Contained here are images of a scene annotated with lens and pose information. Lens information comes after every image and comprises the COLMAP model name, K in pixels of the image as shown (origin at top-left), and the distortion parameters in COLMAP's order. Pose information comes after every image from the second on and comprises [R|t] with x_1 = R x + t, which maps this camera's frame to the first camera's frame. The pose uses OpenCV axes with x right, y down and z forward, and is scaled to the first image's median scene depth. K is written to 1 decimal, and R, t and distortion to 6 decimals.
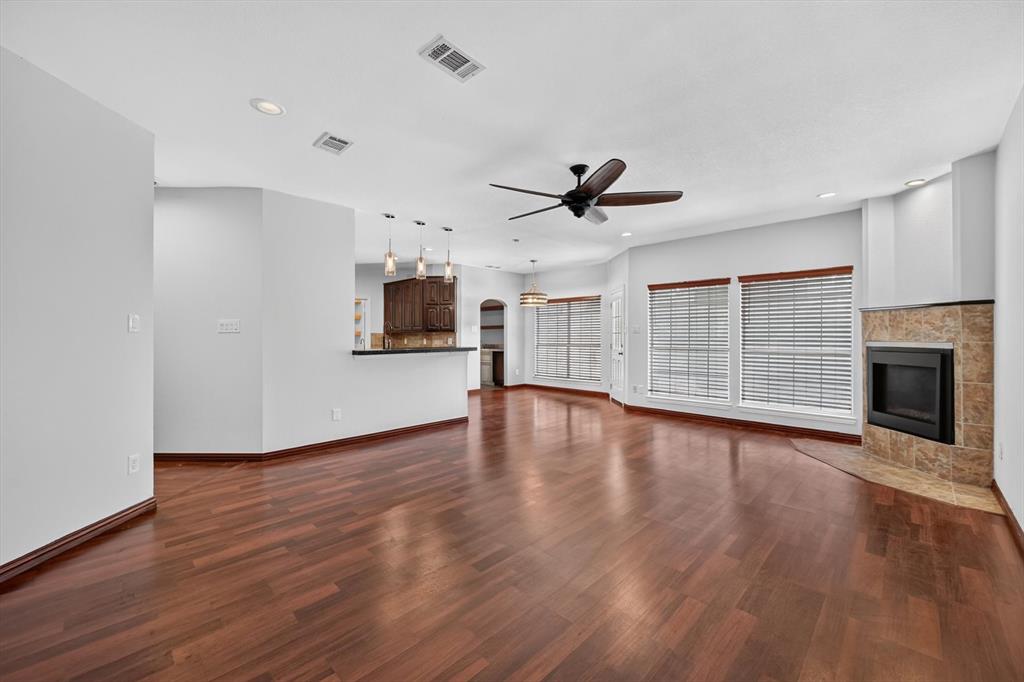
lens RADIAL K [[402.8, 0, 513.5], [0, 402.8, 337.3], [0, 0, 1]] dist [0.001991, -0.000002]
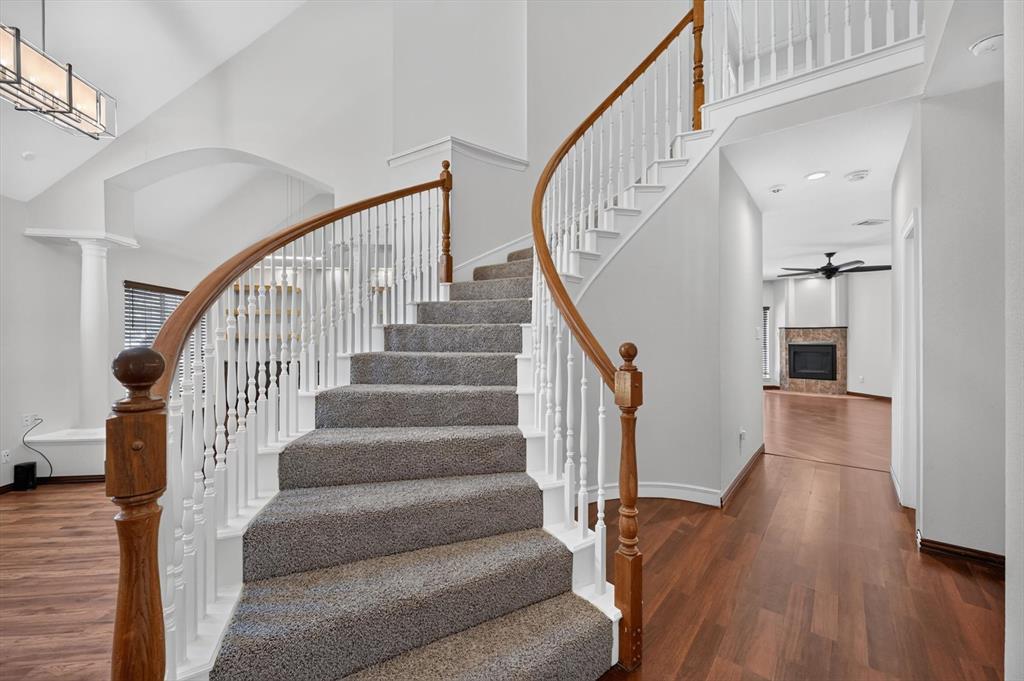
lens RADIAL K [[402.8, 0, 513.5], [0, 402.8, 337.9], [0, 0, 1]] dist [0.001991, -0.000002]
pose [[0.653767, -0.004245, 0.756684, -1.952216], [0.005798, 0.999983, 0.000600, -0.024219], [-0.756674, 0.003994, 0.653780, 0.740016]]
